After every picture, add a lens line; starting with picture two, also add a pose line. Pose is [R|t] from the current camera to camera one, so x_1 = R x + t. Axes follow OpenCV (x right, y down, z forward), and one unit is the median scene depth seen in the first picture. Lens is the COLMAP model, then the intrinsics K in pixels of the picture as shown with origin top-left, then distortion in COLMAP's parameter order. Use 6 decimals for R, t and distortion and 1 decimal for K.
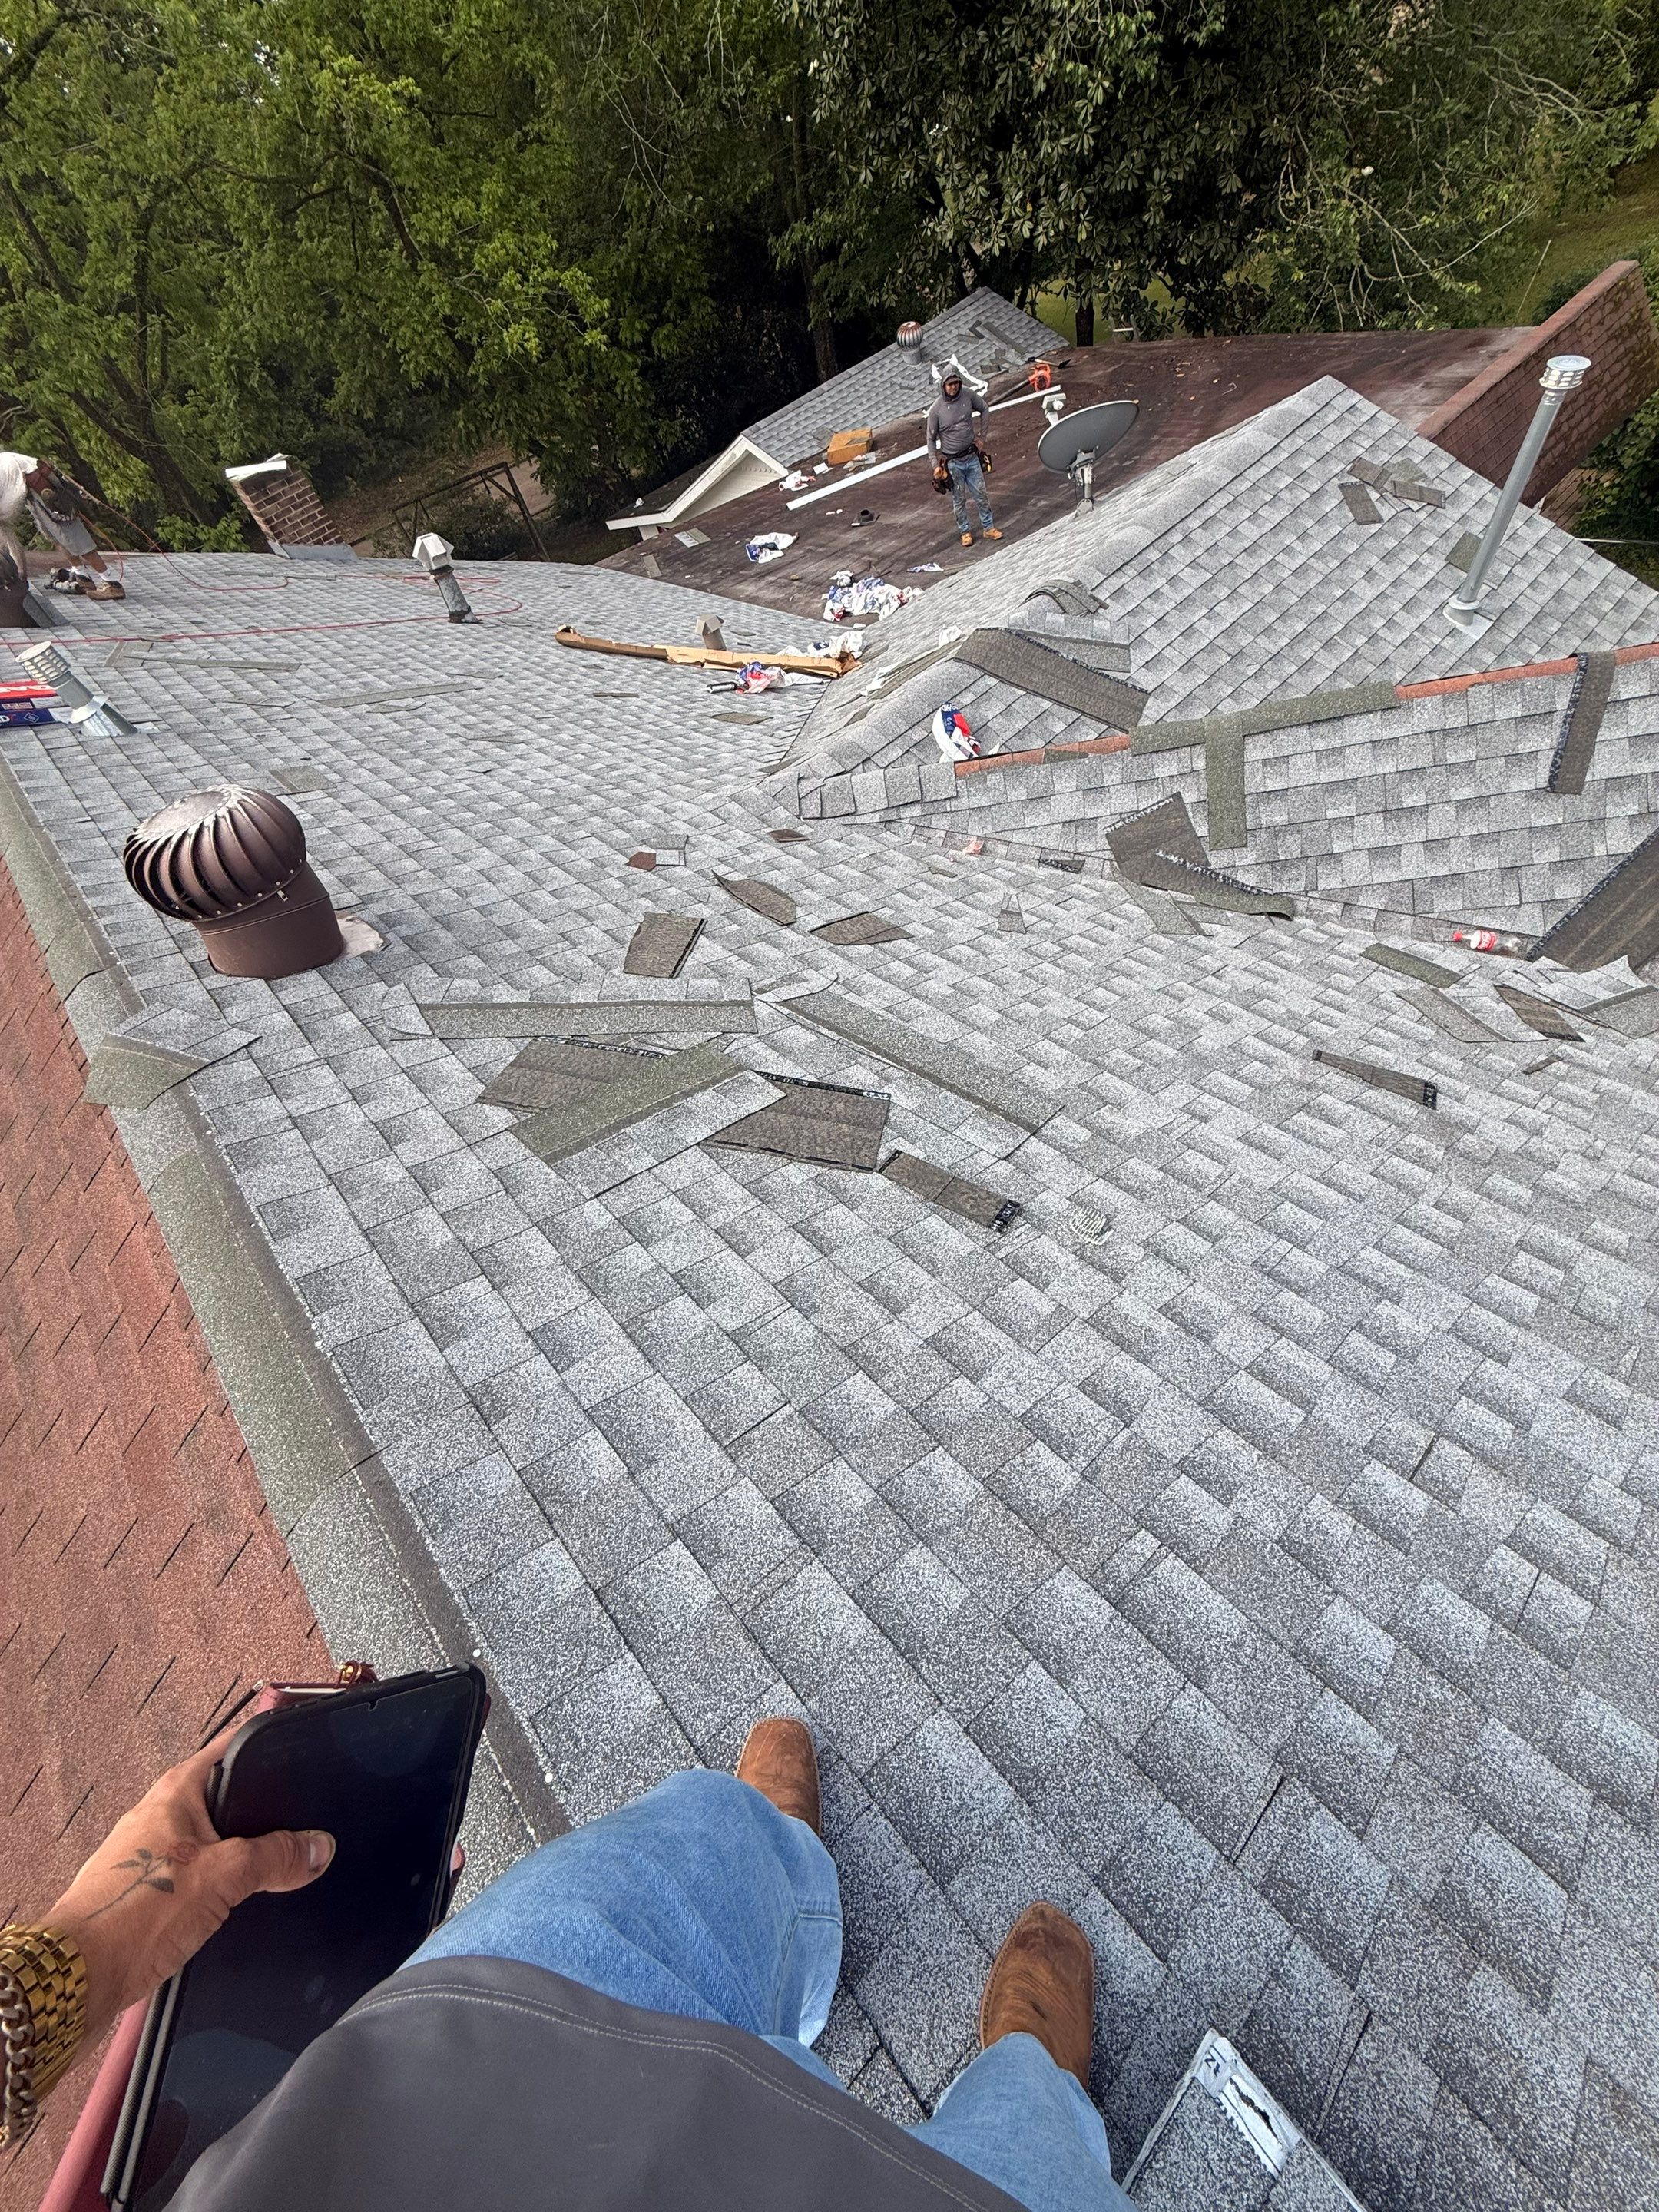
lens RADIAL K [[884.0, 0, 824.9], [0, 884.0, 1094.9], [0, 0, 1]] dist [-0.000005, 0.000006]
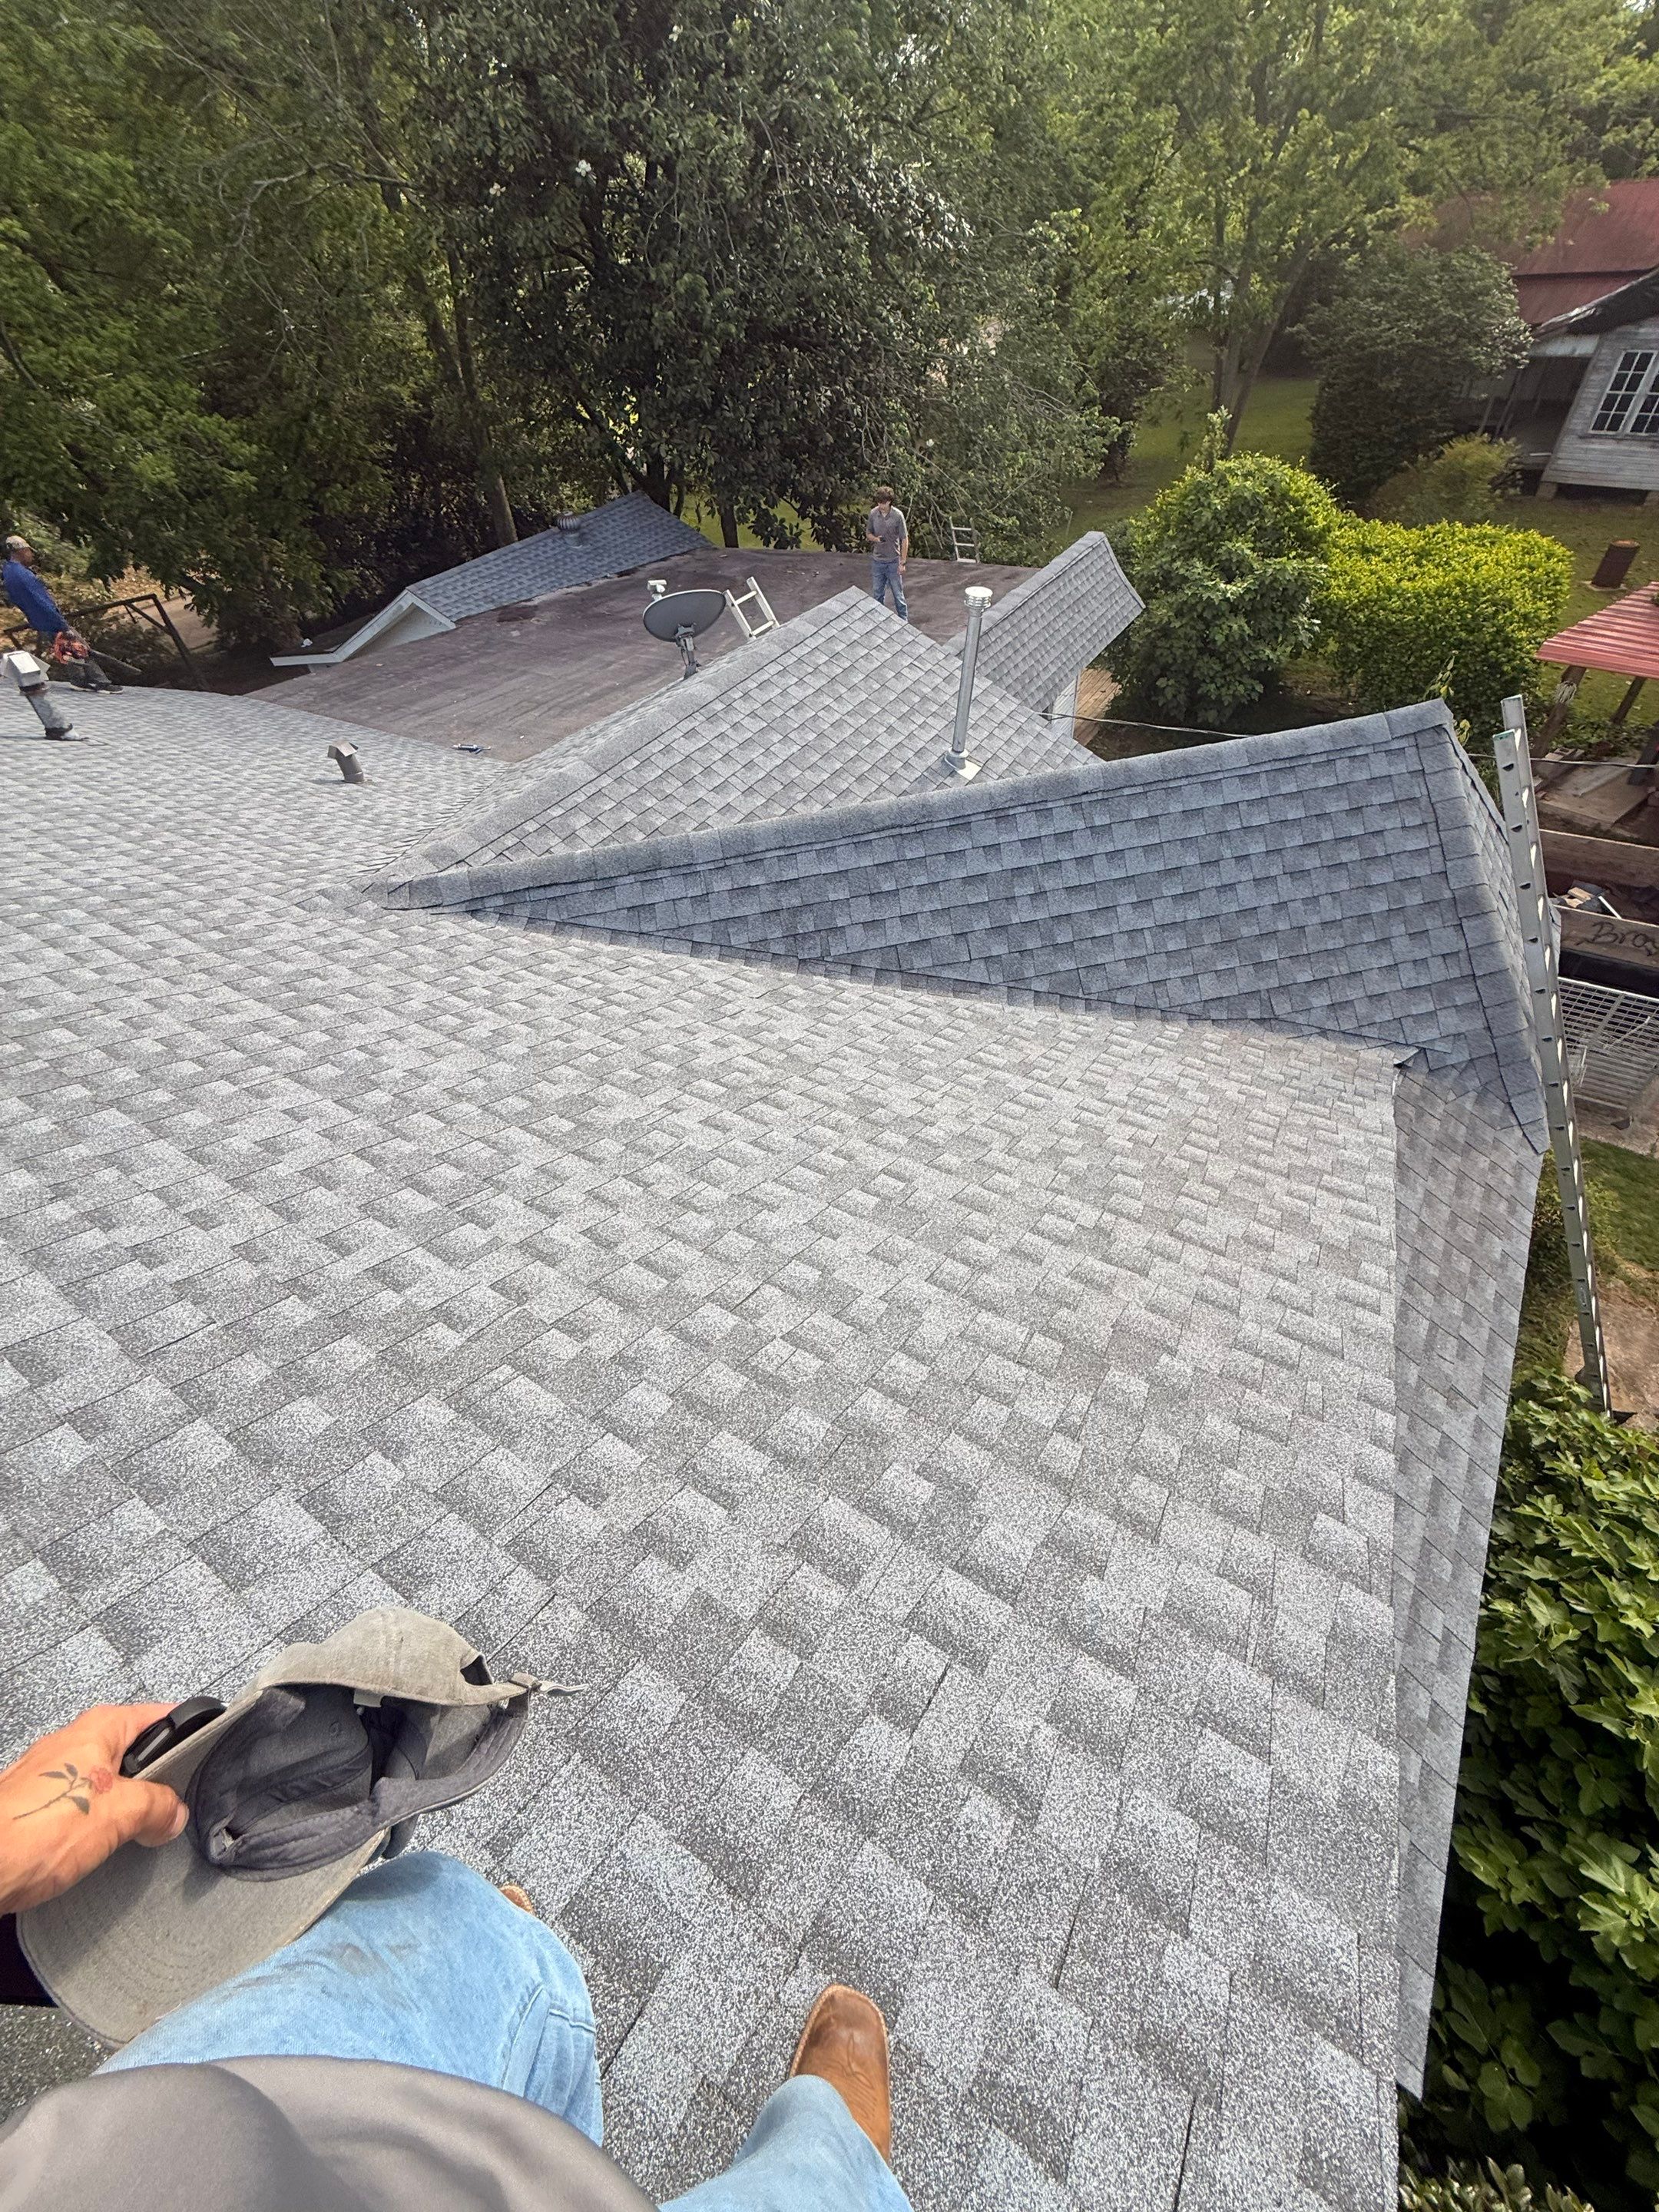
lens RADIAL K [[894.0, 0, 832.5], [0, 894.0, 1095.2], [0, 0, 1]] dist [0.000634, -0.000191]
pose [[0.957509, -0.067530, 0.280387, 0.190952], [0.107763, 0.985556, -0.130641, 0.129399], [-0.267514, 0.155306, 0.950955, -0.175907]]
